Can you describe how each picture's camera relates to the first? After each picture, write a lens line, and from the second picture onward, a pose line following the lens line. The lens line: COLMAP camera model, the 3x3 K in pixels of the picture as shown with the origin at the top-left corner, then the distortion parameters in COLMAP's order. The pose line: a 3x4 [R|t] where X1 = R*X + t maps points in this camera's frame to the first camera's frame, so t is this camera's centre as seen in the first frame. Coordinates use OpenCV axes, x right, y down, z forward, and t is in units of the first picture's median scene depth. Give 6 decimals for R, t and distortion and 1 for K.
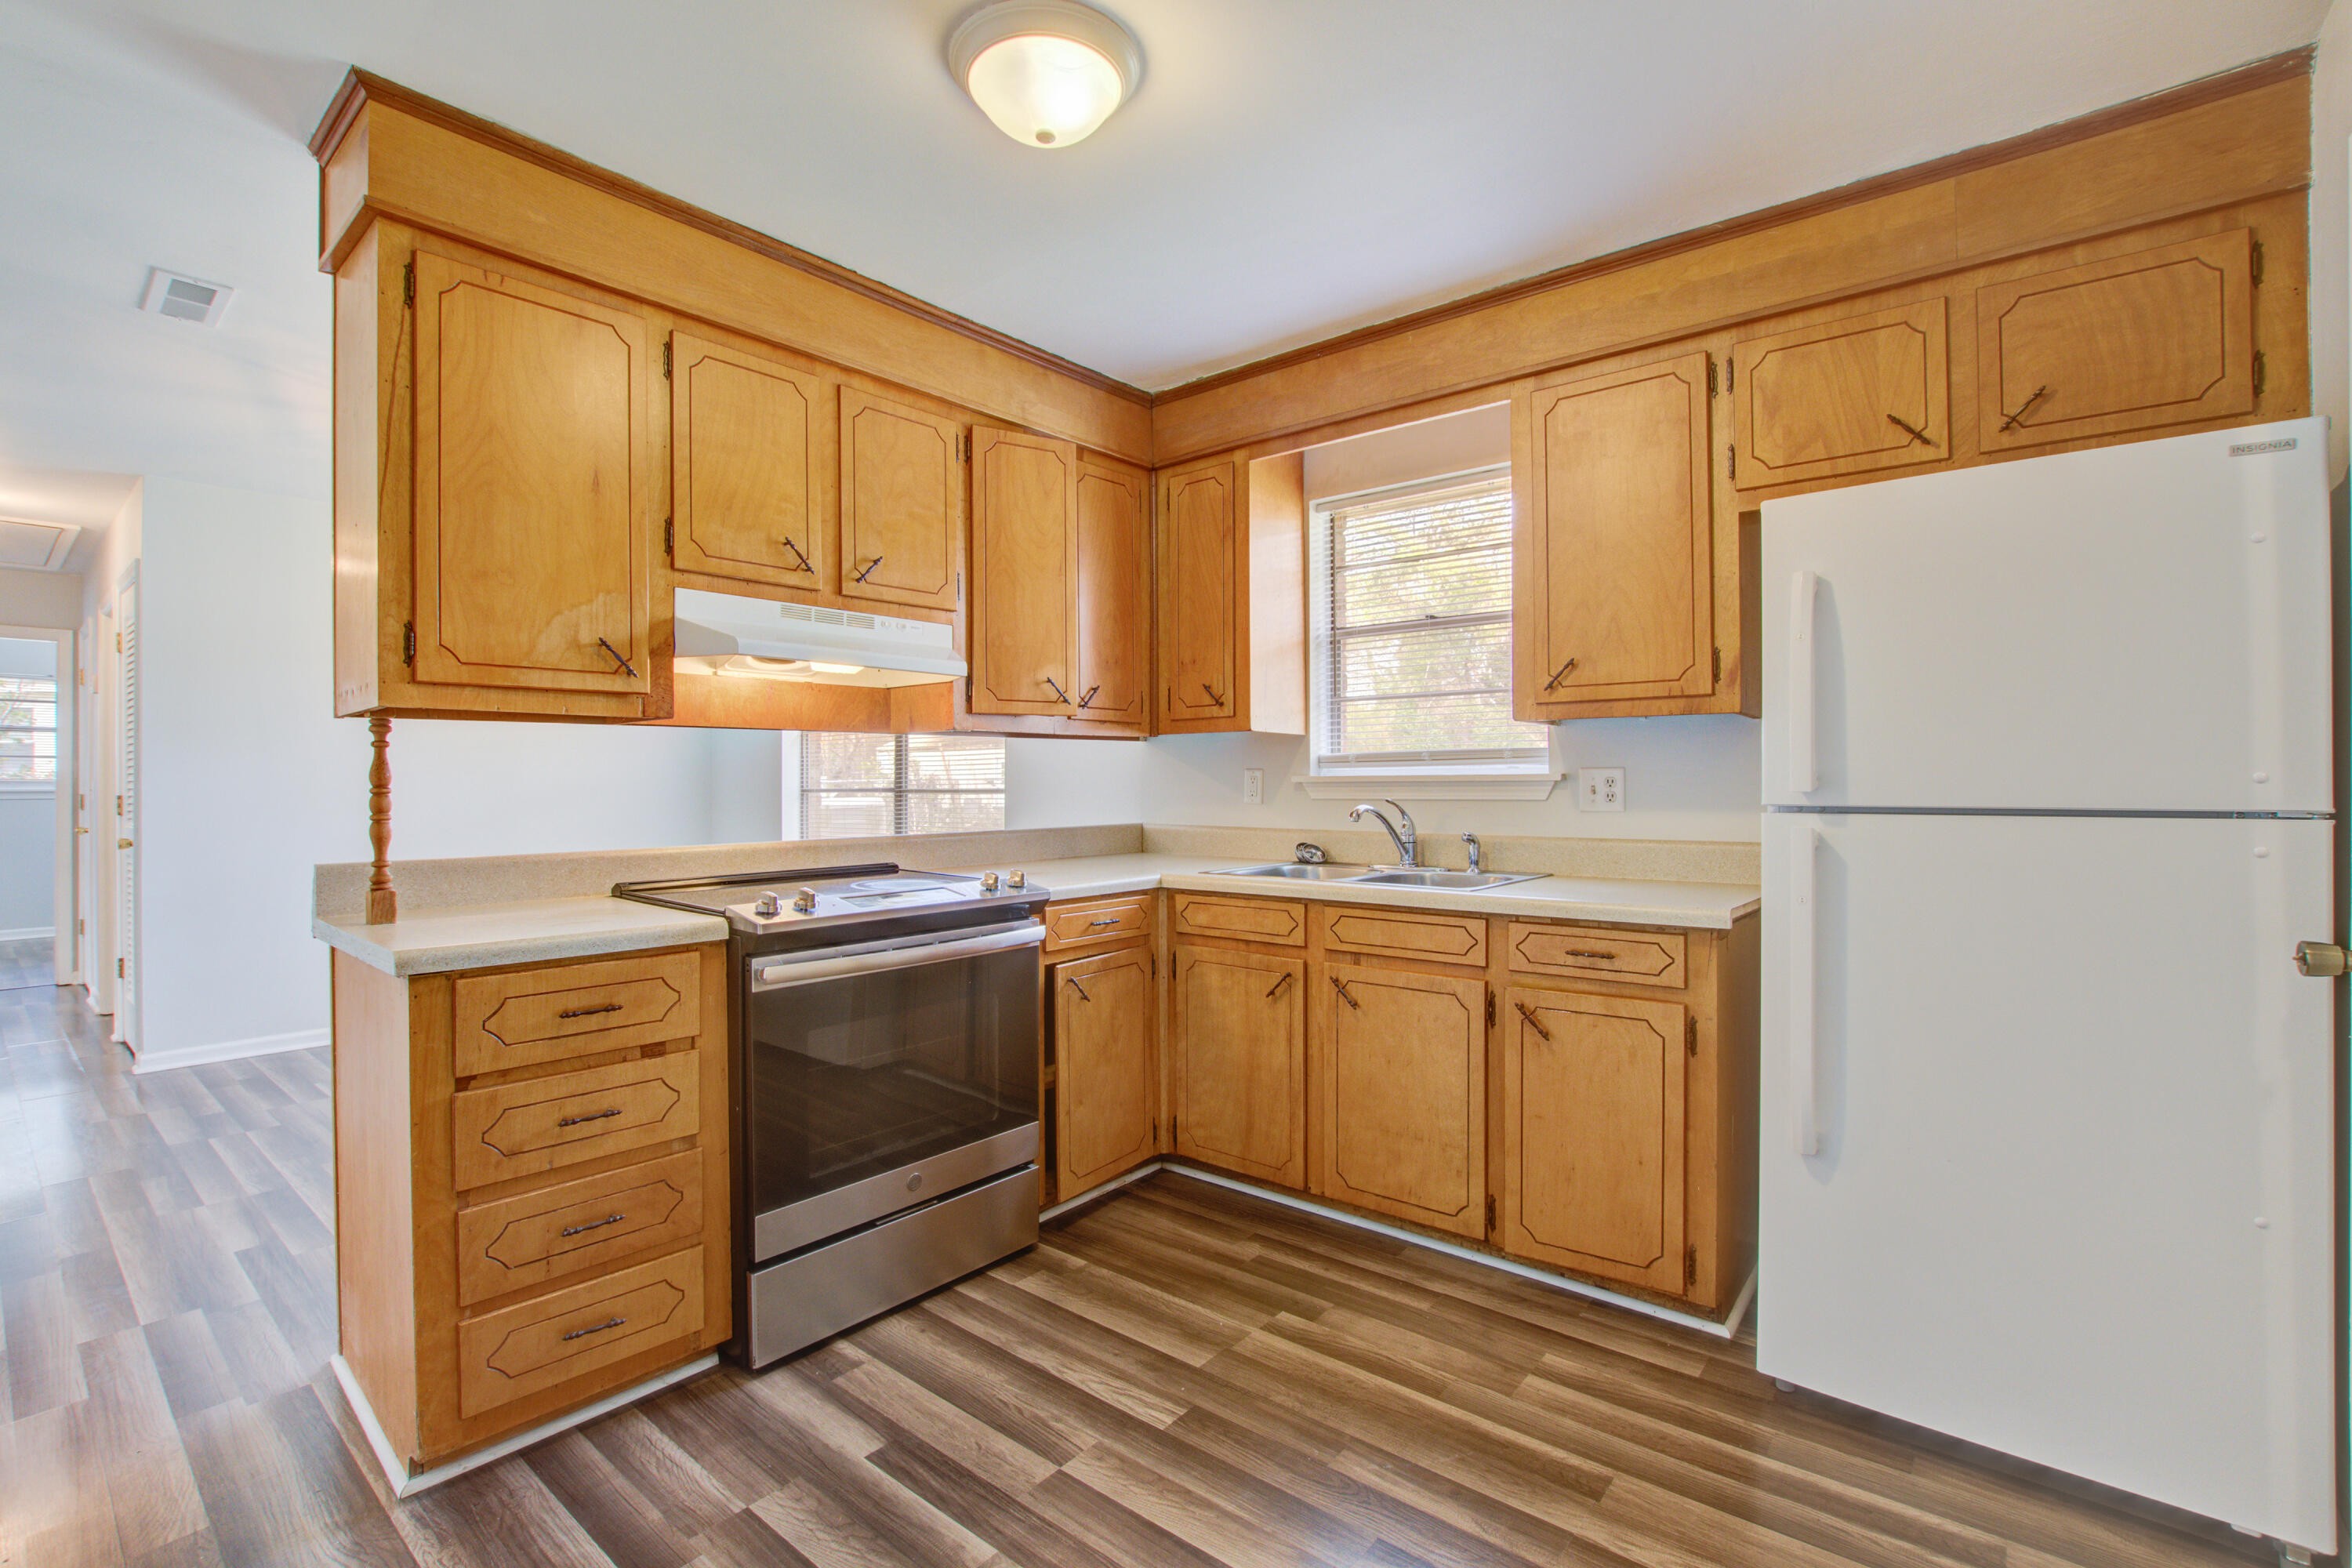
lens RADIAL K [[1041.8, 0, 1180.1], [0, 1041.8, 781.2], [0, 0, 1]] dist [-0.026289, 0.000922]
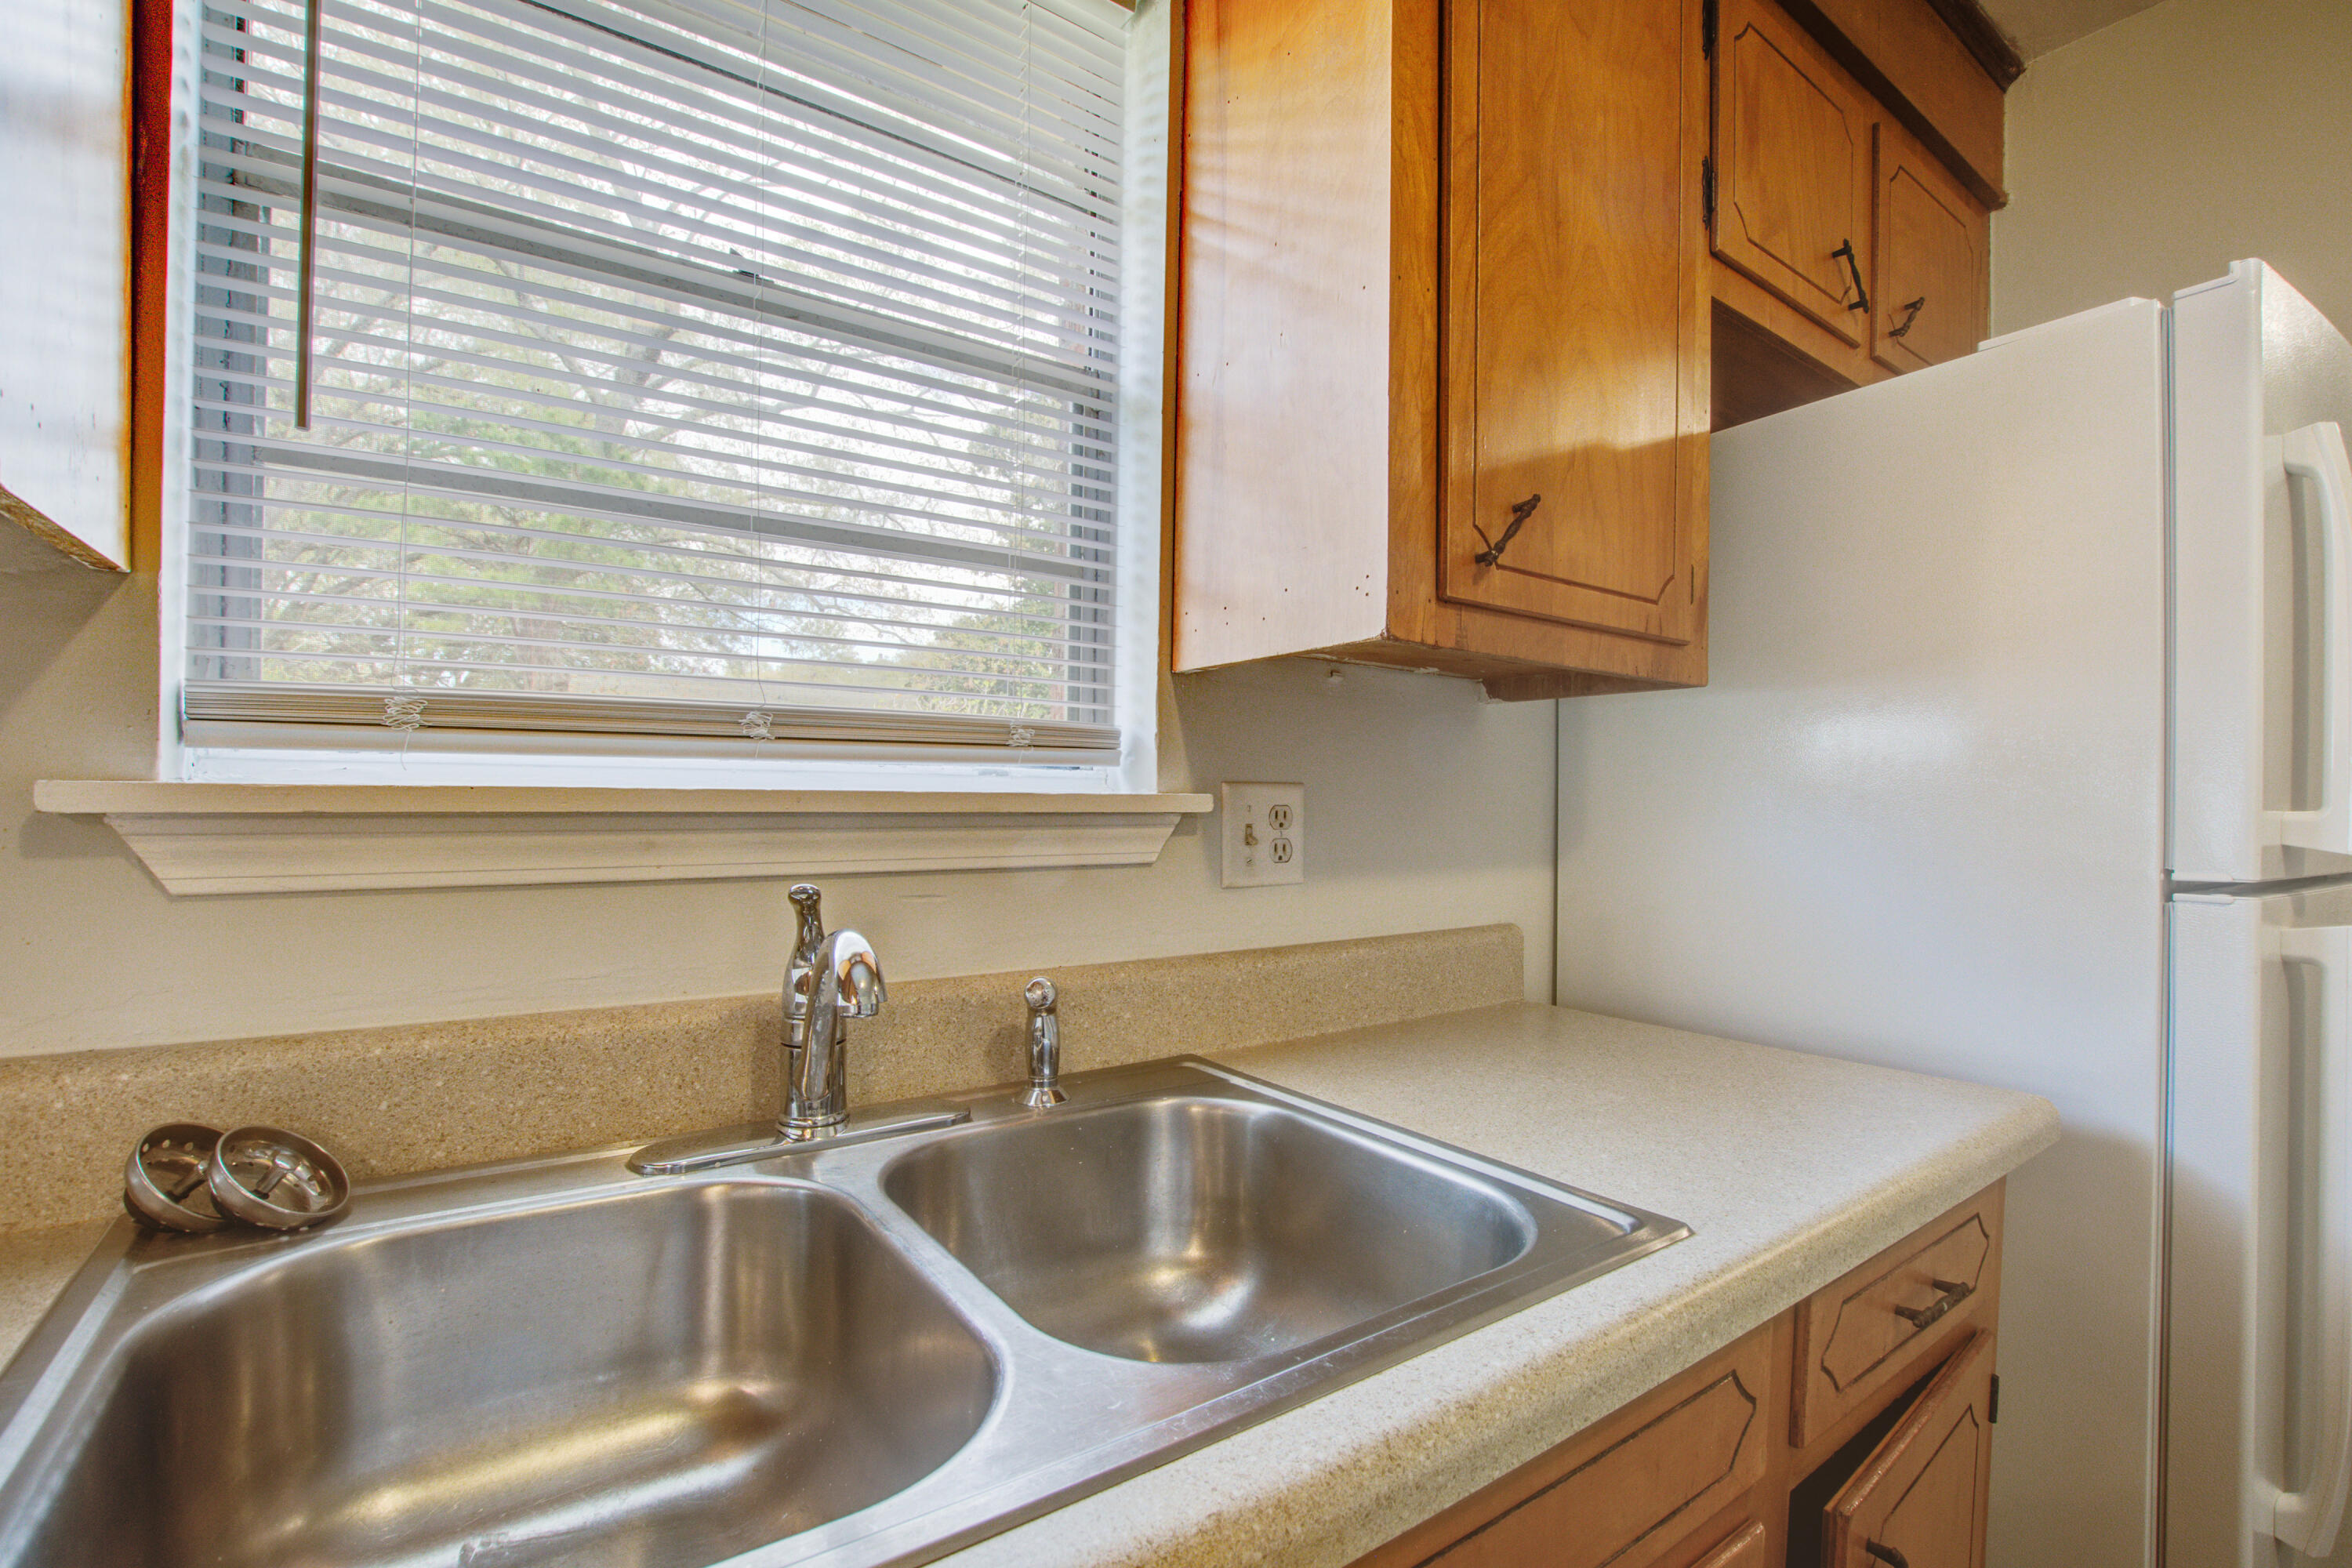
lens RADIAL K [[1074.5, 0, 1231.0], [0, 1074.5, 800.9], [0, 0, 1]] dist [-0.021811, 0.000616]
pose [[0.239012, 0.004706, 0.971005, -0.032177], [-0.015246, 0.999883, -0.001093, -0.005746], [-0.970897, -0.014542, 0.239056, 1.095100]]
